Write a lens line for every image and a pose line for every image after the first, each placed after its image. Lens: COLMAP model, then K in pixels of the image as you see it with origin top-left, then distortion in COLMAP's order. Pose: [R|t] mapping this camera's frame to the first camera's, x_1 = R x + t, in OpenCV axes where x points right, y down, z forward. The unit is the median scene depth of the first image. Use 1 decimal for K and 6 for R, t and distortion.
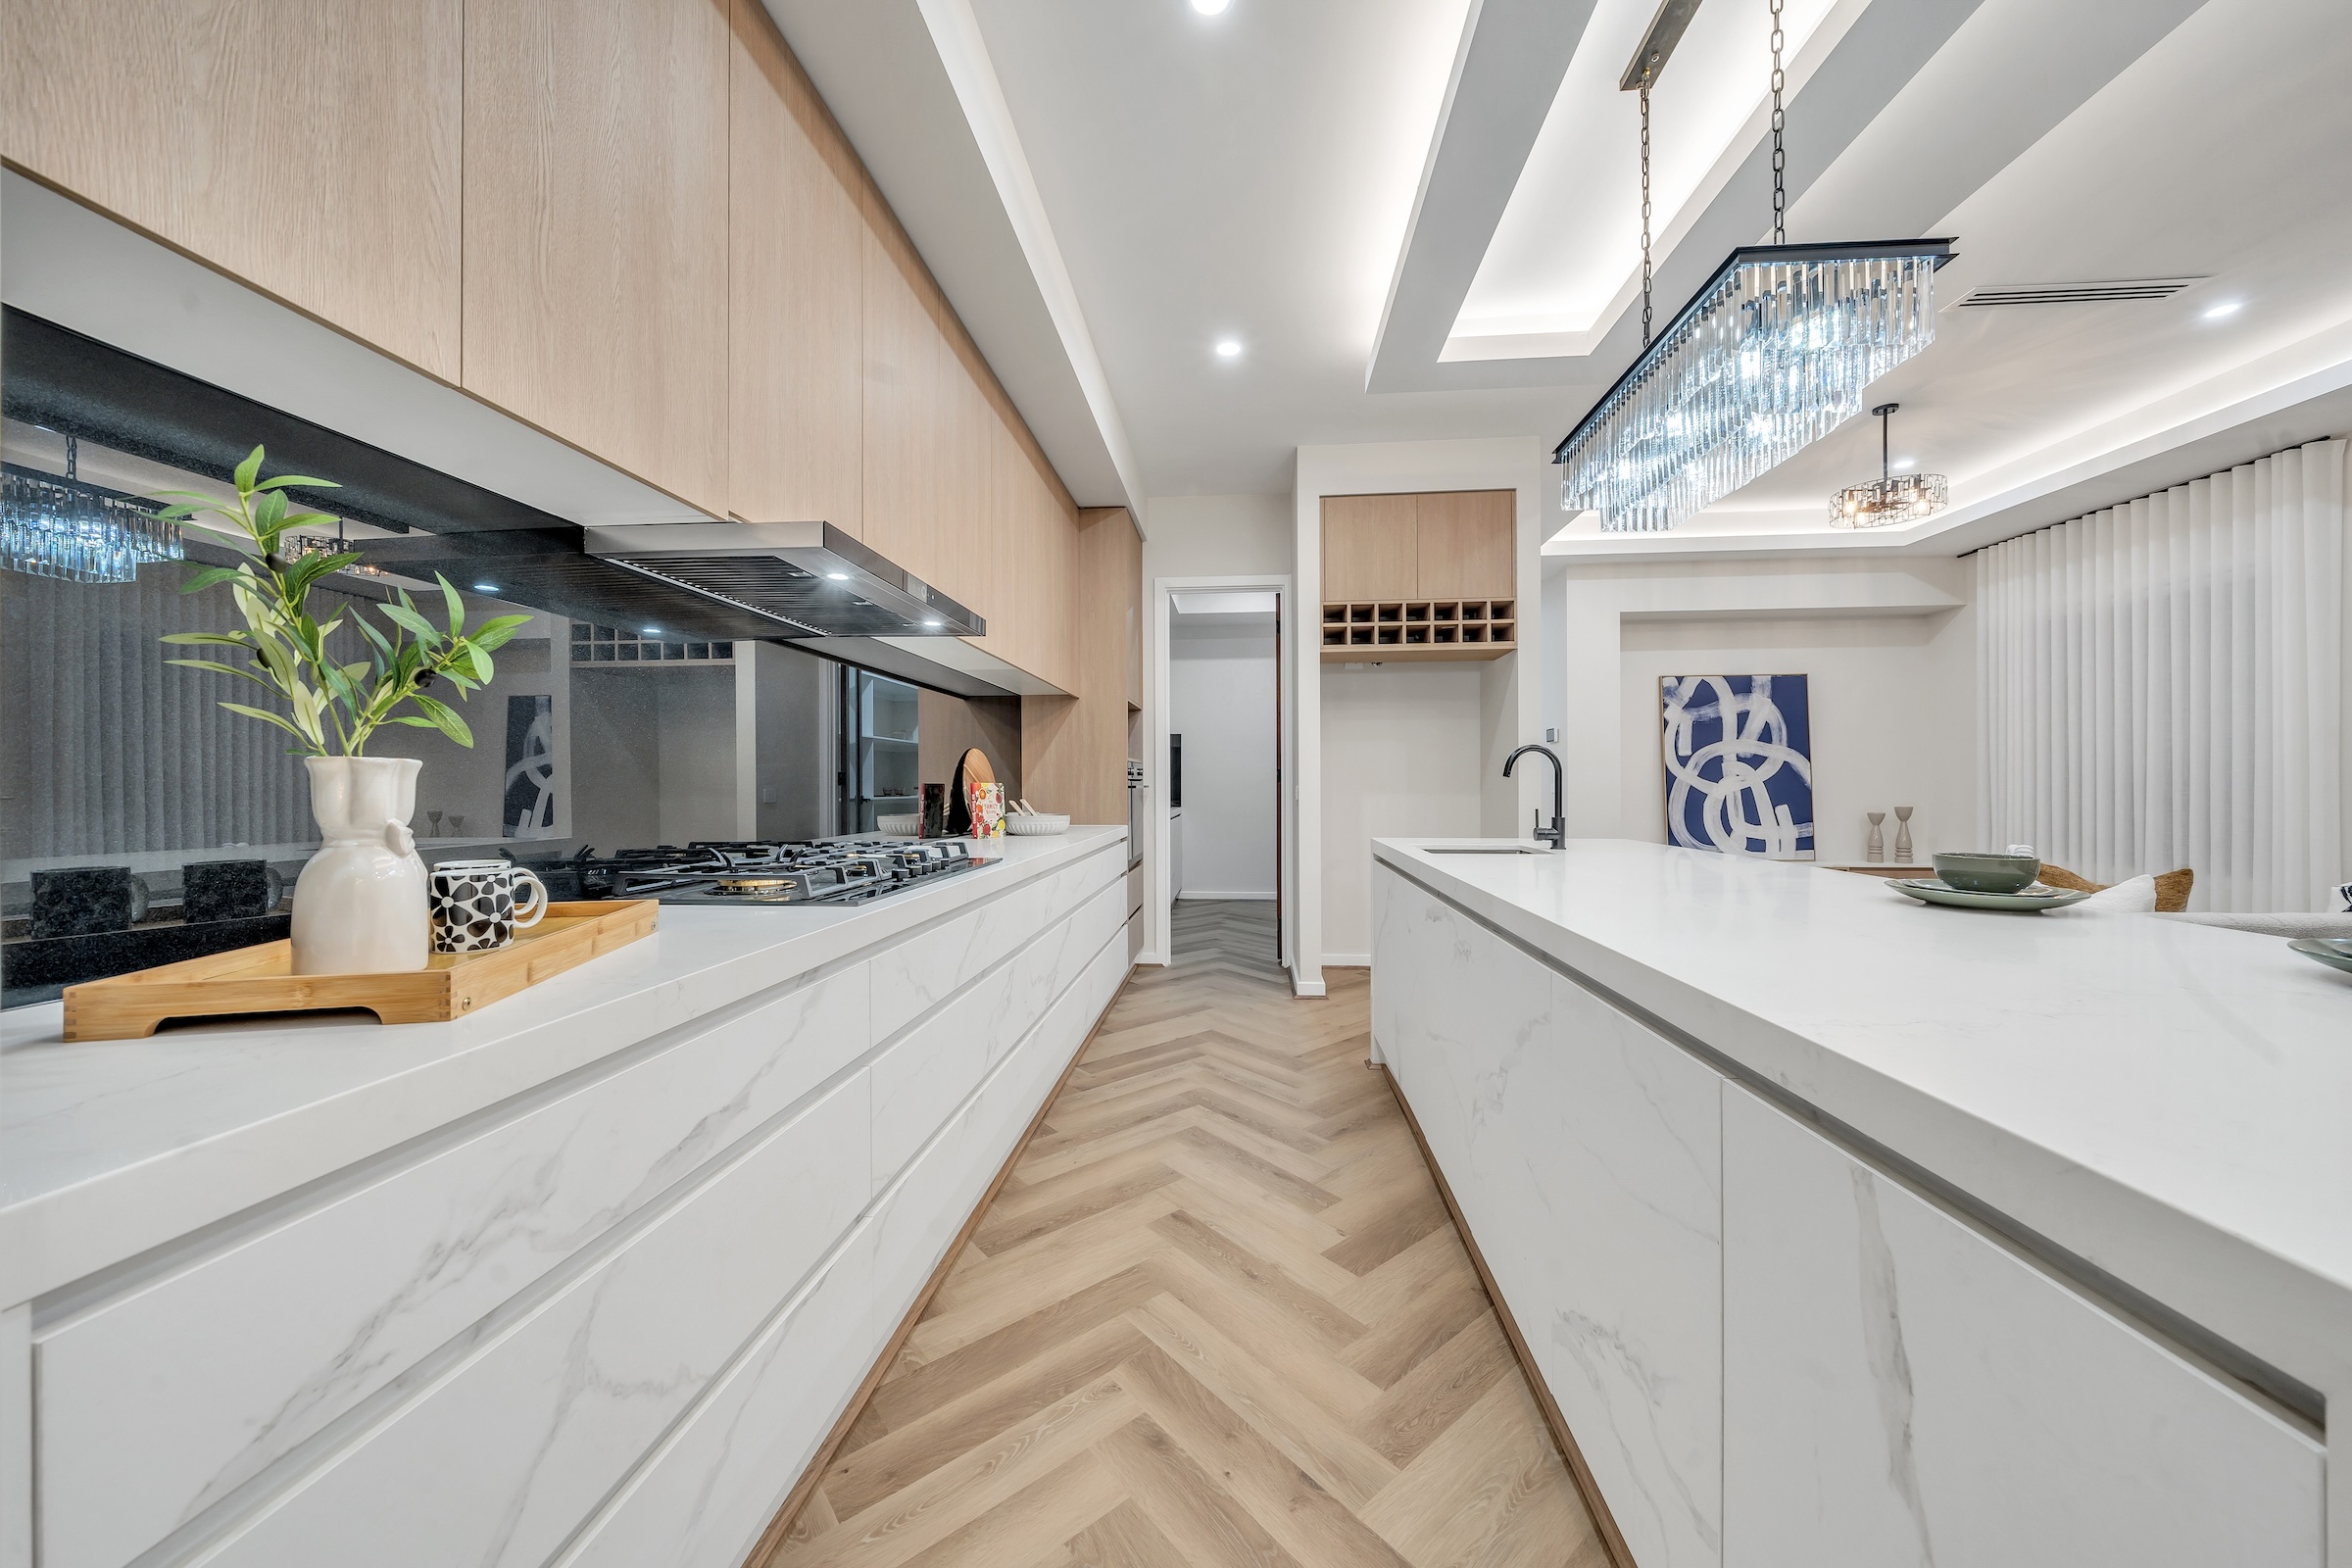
lens RADIAL K [[813.0, 0, 1178.8], [0, 813.0, 781.4], [0, 0, 1]] dist [0.001425, 0.000027]
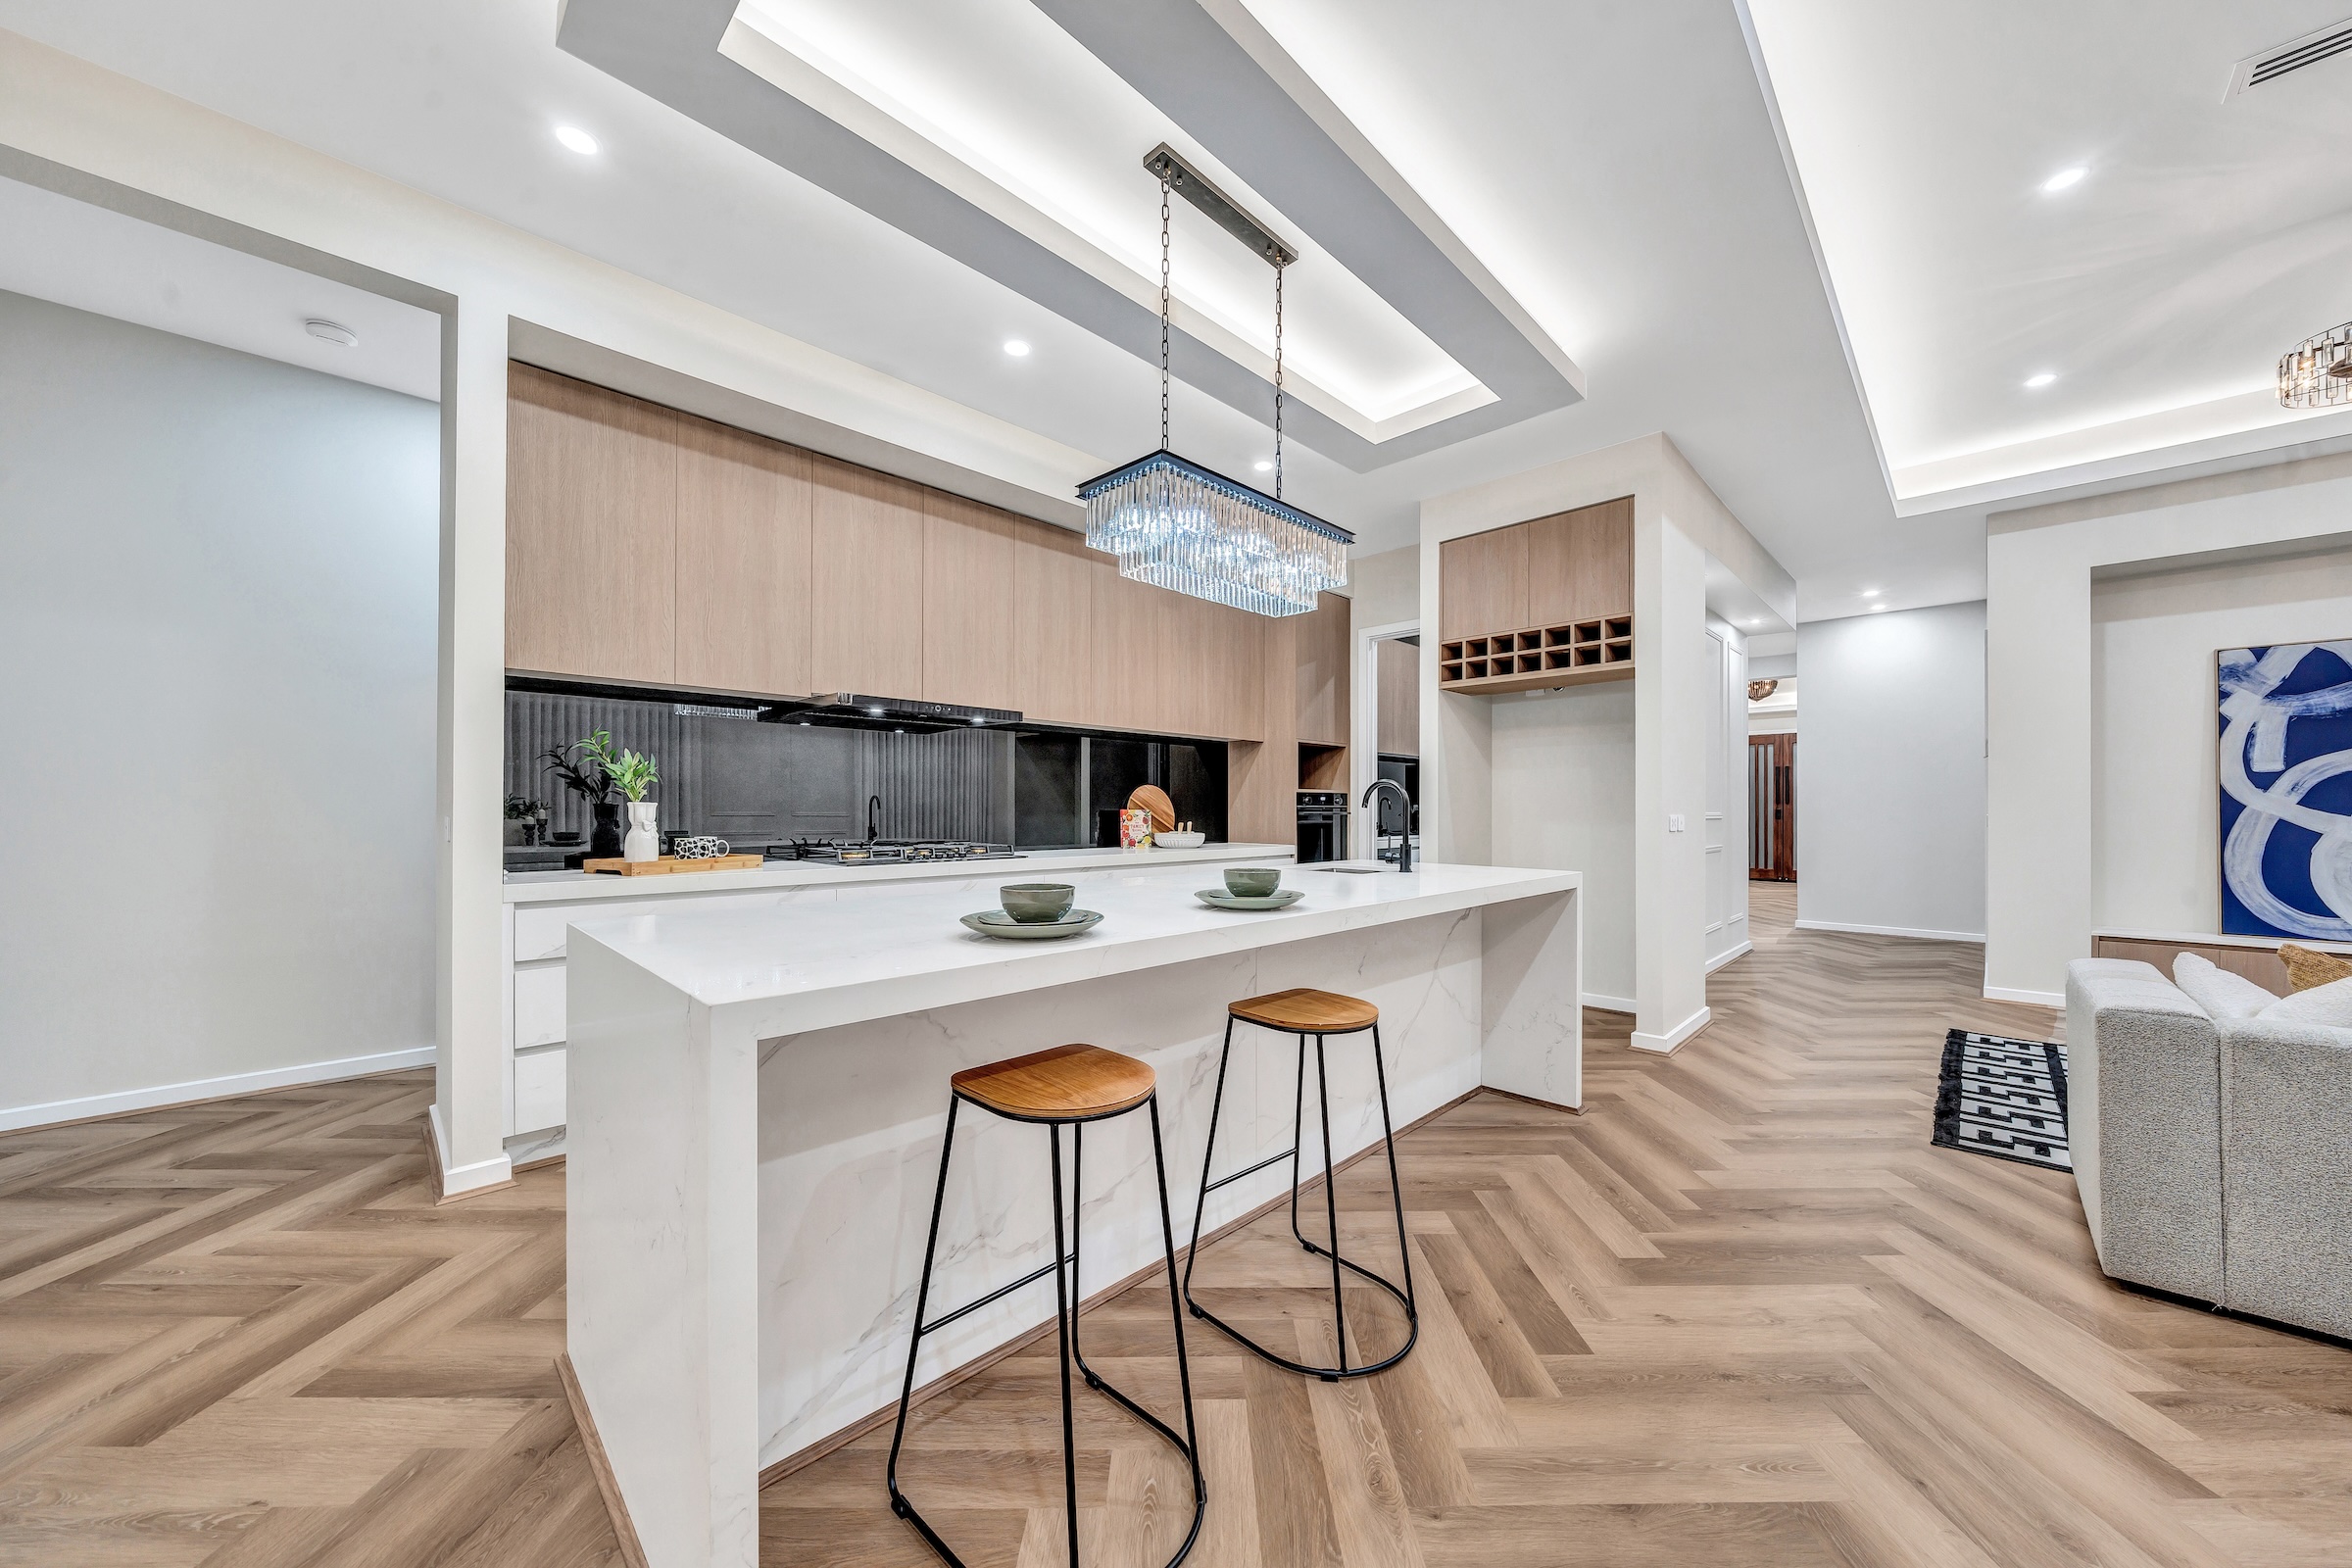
lens RADIAL K [[818.7, 0, 1182.8], [0, 818.7, 812.0], [0, 0, 1]] dist [-0.001548, -0.000215]
pose [[0.773997, 0.006468, -0.633157, 0.596103], [-0.002603, 0.999972, 0.007033, -0.003894], [0.633184, -0.003795, 0.773992, -0.045727]]
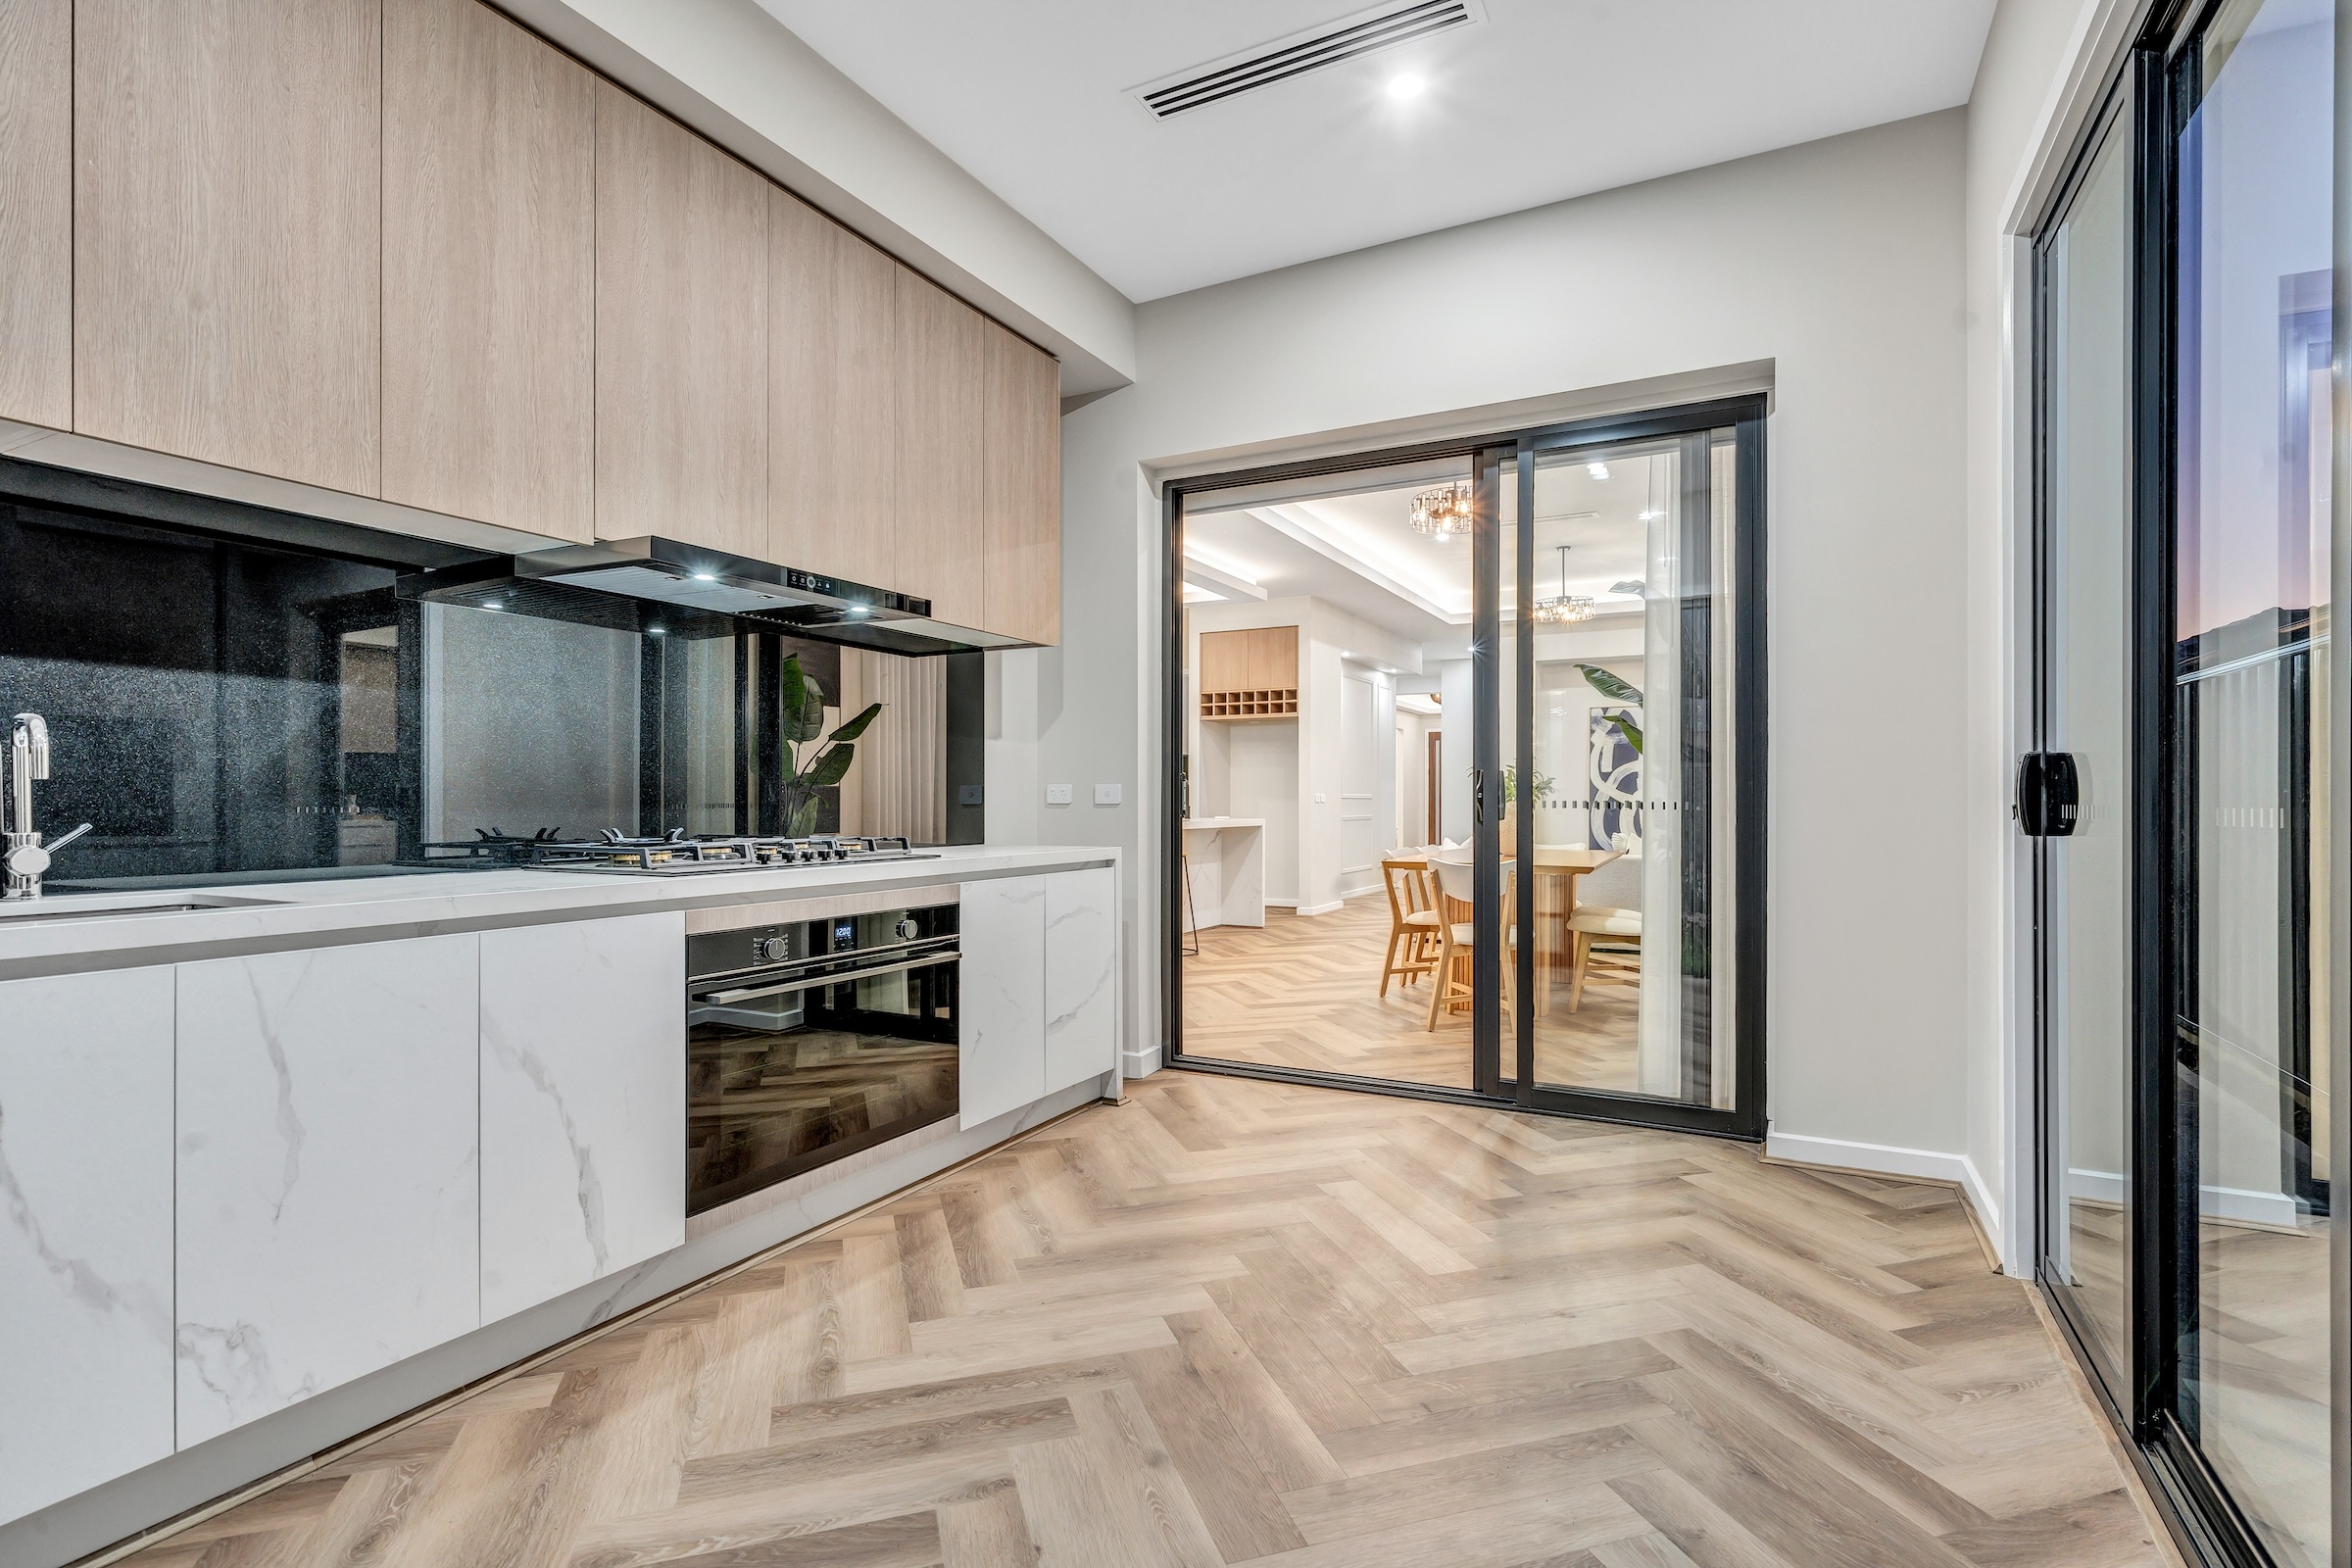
lens RADIAL K [[1122.2, 0, 1172.2], [0, 1122.2, 793.3], [0, 0, 1]] dist [0.000632, 0.000010]
pose [[0.923198, 0.002275, -0.384318, 1.075448], [-0.003400, 0.999992, -0.002247, 0.010122], [0.384309, 0.003381, 0.923198, -1.322309]]
